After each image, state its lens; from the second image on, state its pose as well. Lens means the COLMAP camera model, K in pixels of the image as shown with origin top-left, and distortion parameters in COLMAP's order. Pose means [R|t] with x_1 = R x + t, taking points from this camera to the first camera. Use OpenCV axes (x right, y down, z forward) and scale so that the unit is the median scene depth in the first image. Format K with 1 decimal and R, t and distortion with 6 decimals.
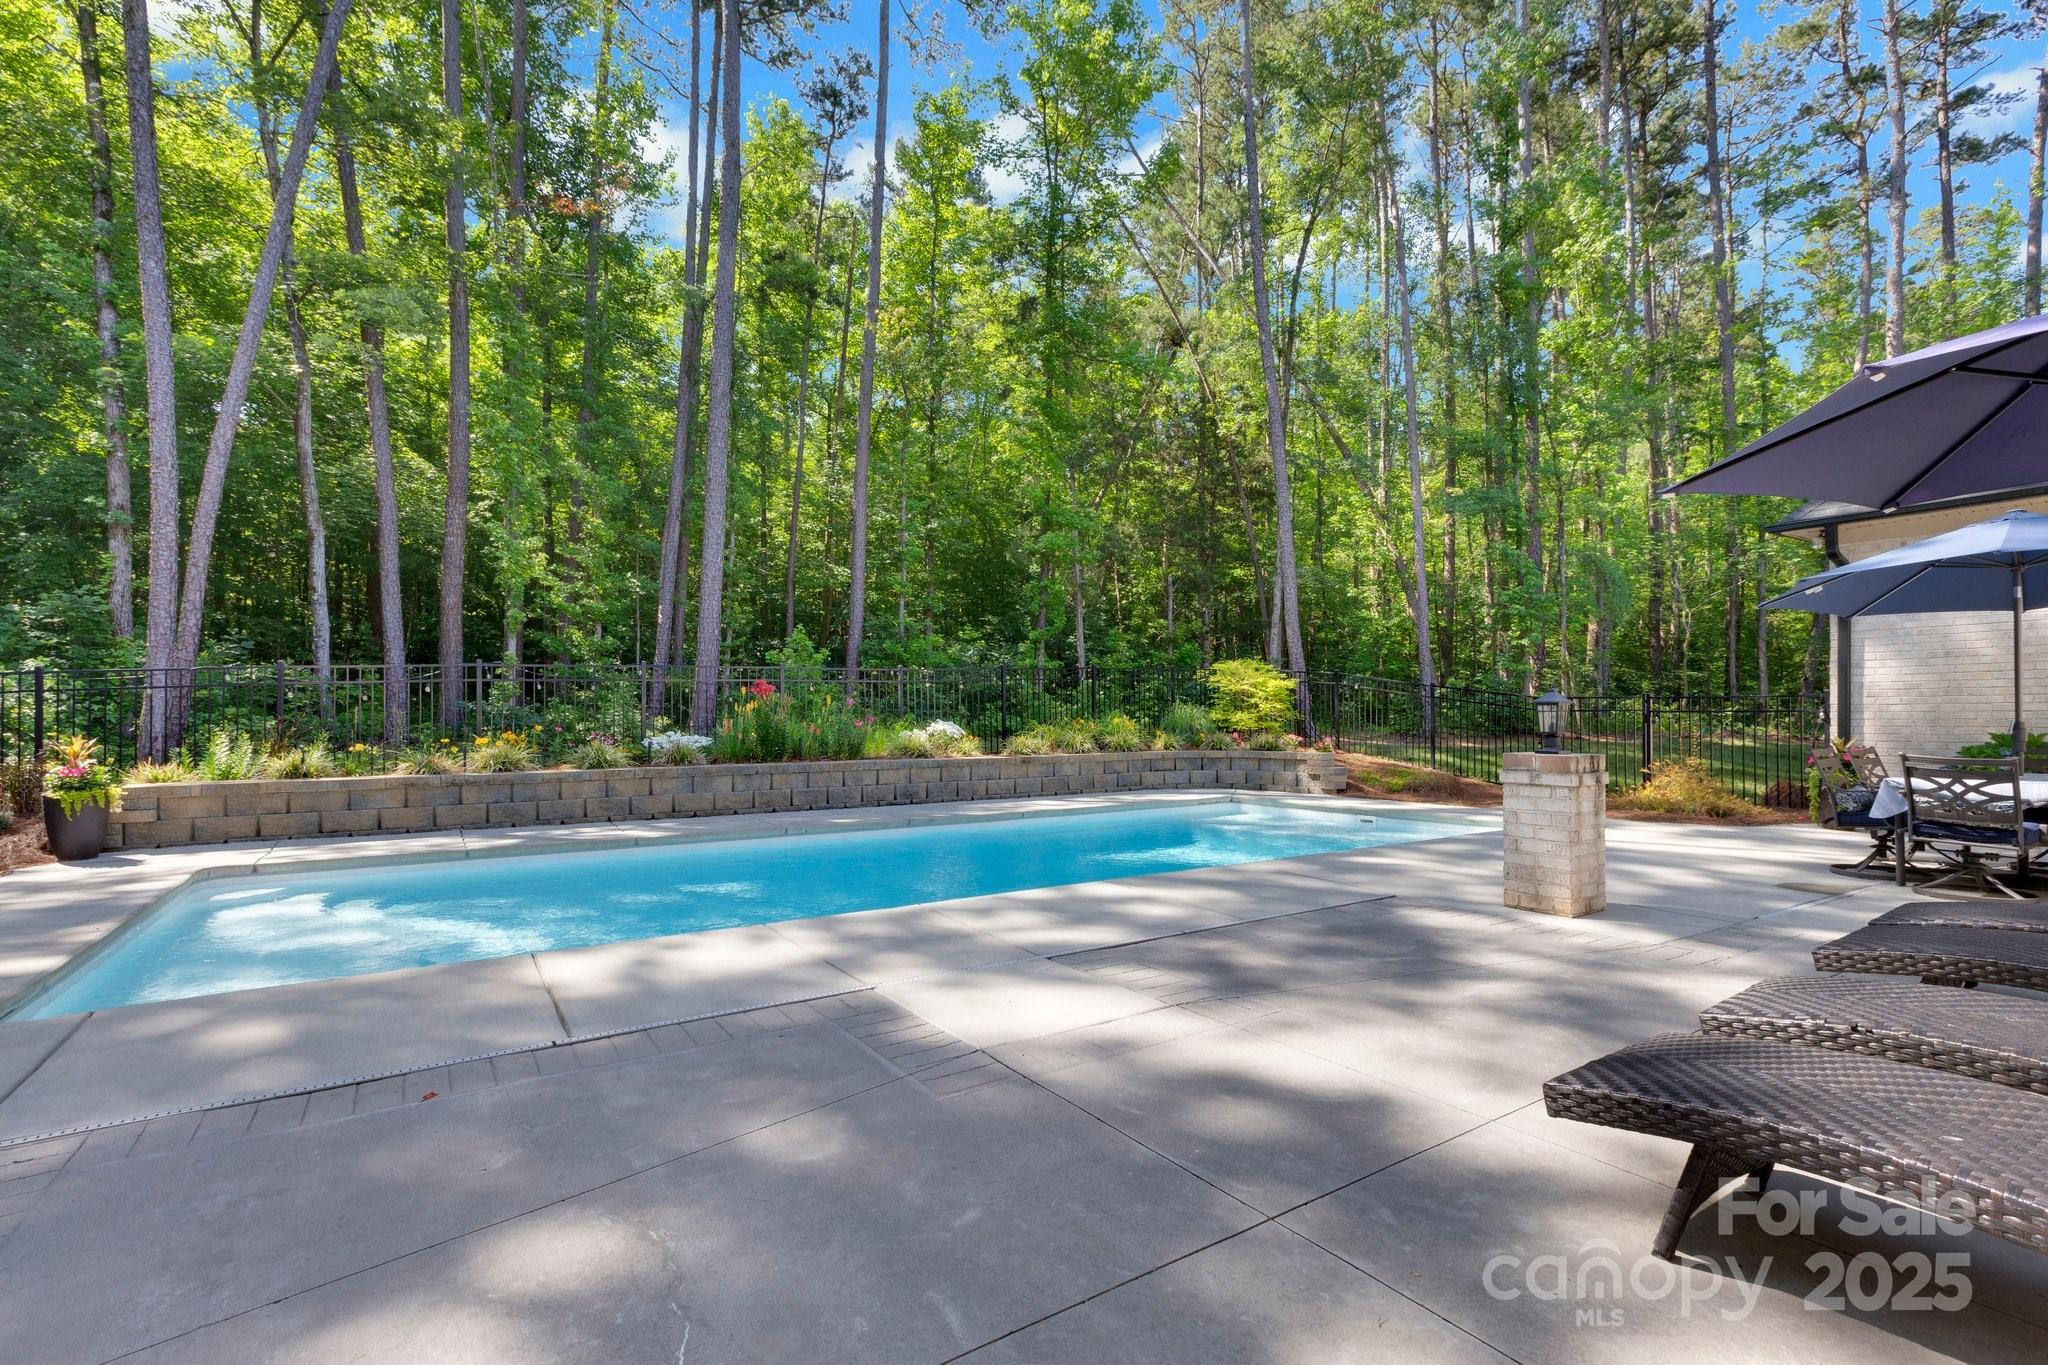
lens RADIAL K [[956.4, 0, 1014.7], [0, 956.4, 686.5], [0, 0, 1]] dist [-0.002645, -0.000755]
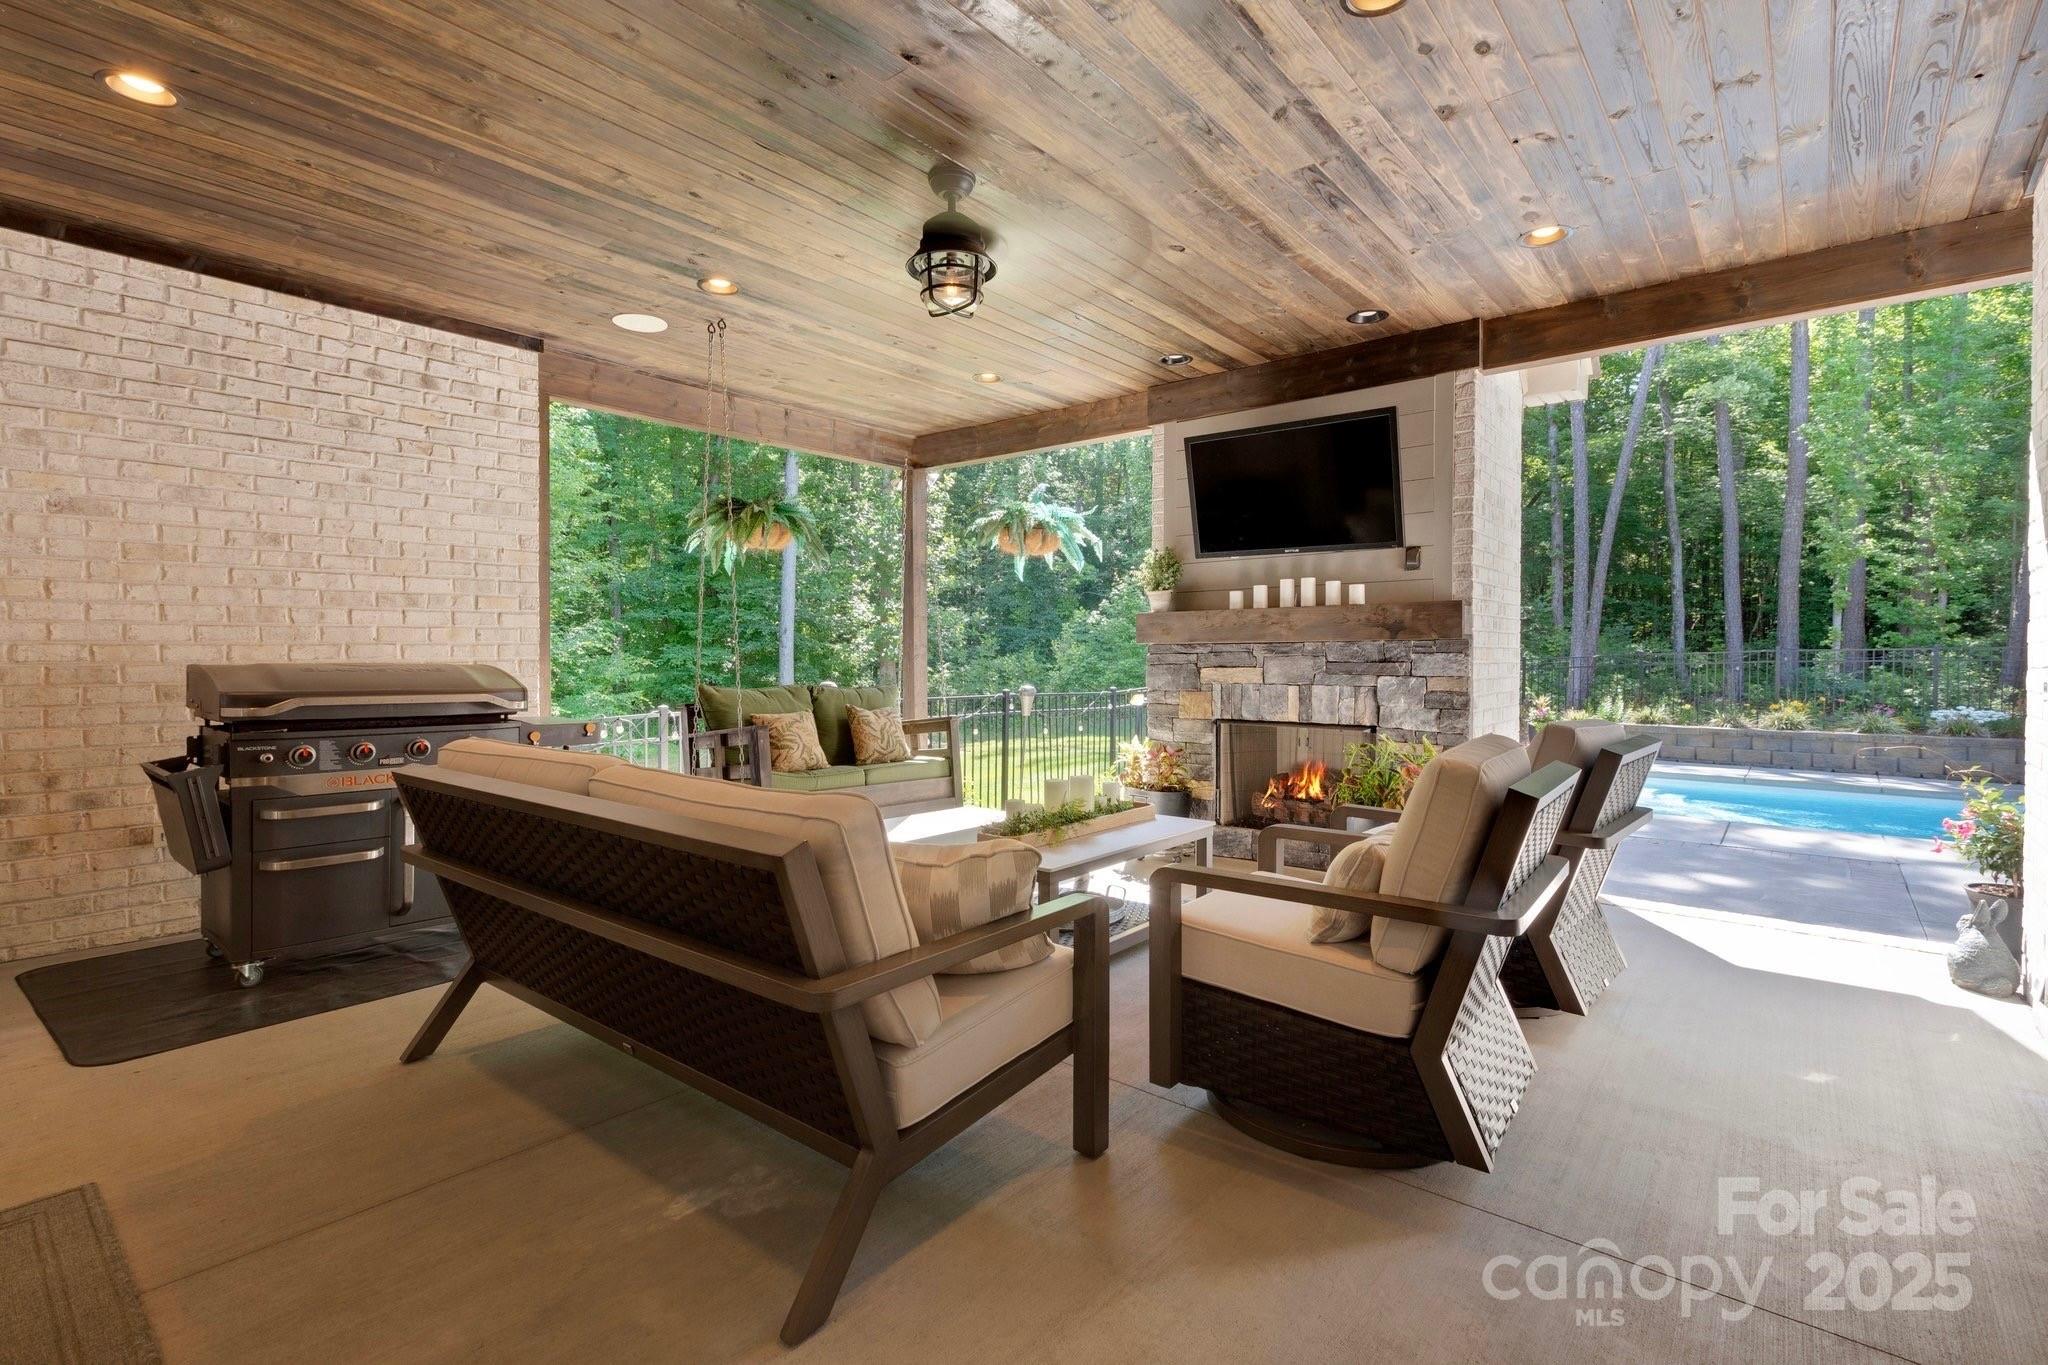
lens RADIAL K [[956.4, 0, 1014.7], [0, 956.4, 686.5], [0, 0, 1]] dist [-0.002645, -0.000755]
pose [[0.301590, 0.043128, -0.952462, 0.423541], [0.023502, 0.998337, 0.052647, -0.069313], [0.953148, -0.038263, 0.300075, -0.468845]]
